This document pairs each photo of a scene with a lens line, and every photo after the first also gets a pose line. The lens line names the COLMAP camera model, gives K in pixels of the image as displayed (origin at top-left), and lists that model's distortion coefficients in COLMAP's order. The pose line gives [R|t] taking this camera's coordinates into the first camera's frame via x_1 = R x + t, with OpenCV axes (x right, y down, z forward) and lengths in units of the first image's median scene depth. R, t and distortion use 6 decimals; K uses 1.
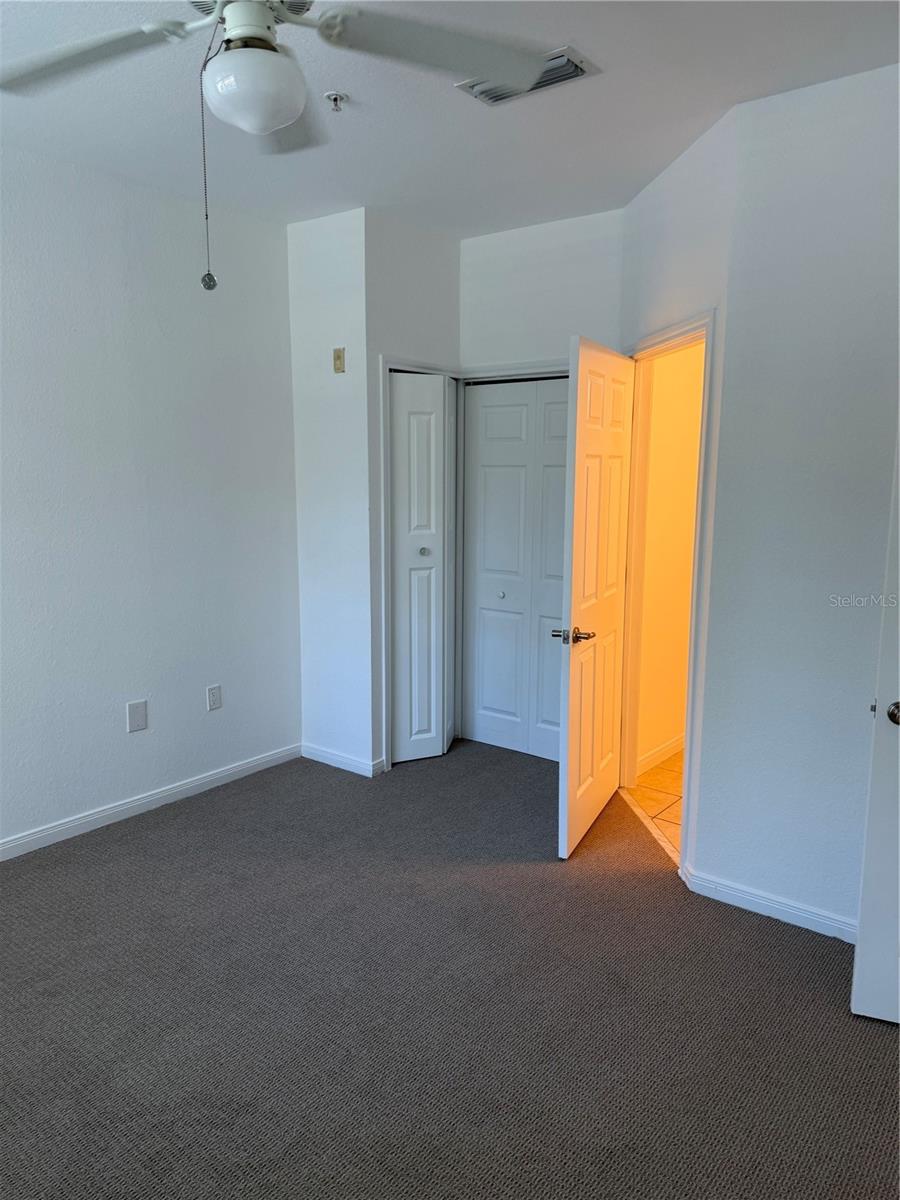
lens RADIAL K [[851.3, 0, 450.0], [0, 851.3, 600.0], [0, 0, 1]] dist [0.081307, -0.116777]
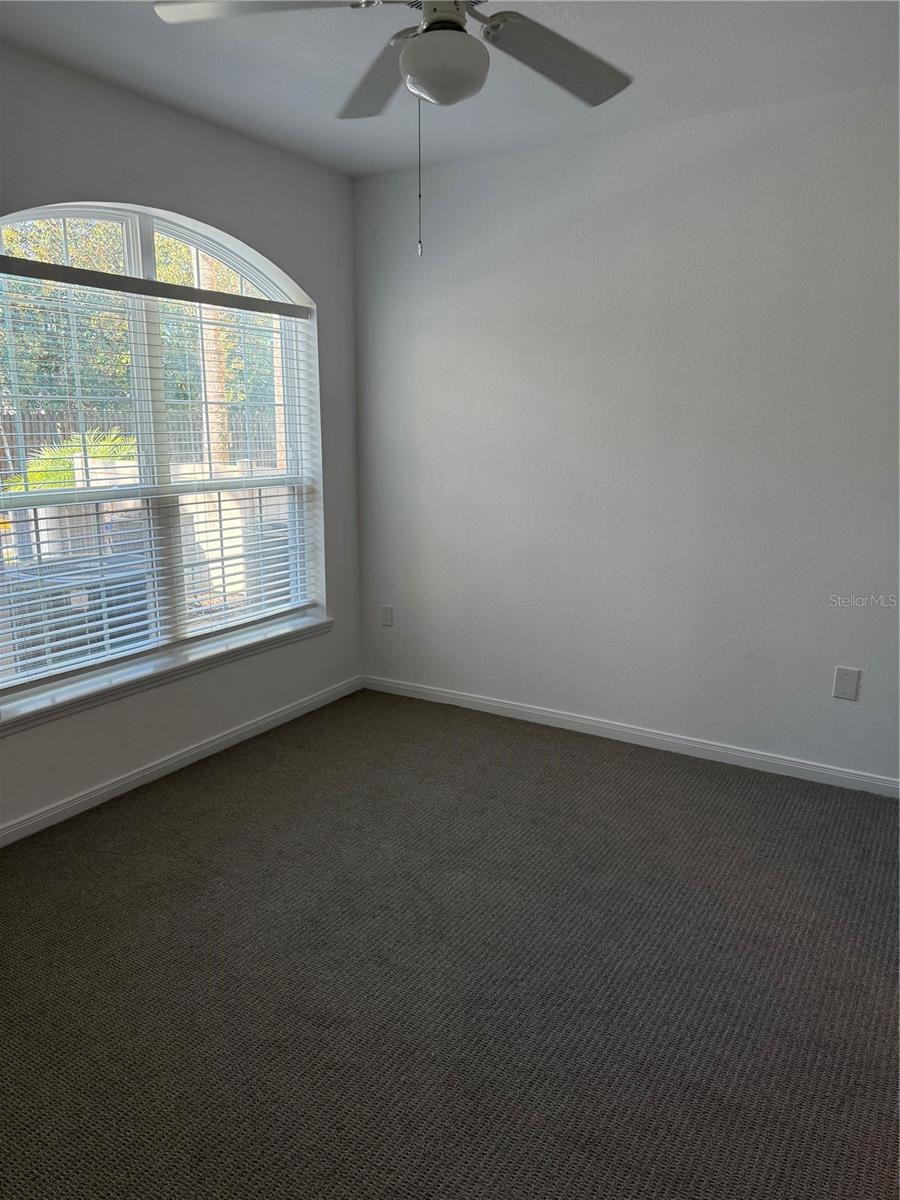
lens RADIAL K [[851.3, 0, 450.0], [0, 851.3, 600.0], [0, 0, 1]] dist [0.081307, -0.116777]
pose [[0.094828, 0.190777, -0.977042, 0.491698], [-0.150972, 0.972869, 0.175309, -0.051634], [0.983979, 0.130882, 0.121057, 0.458430]]
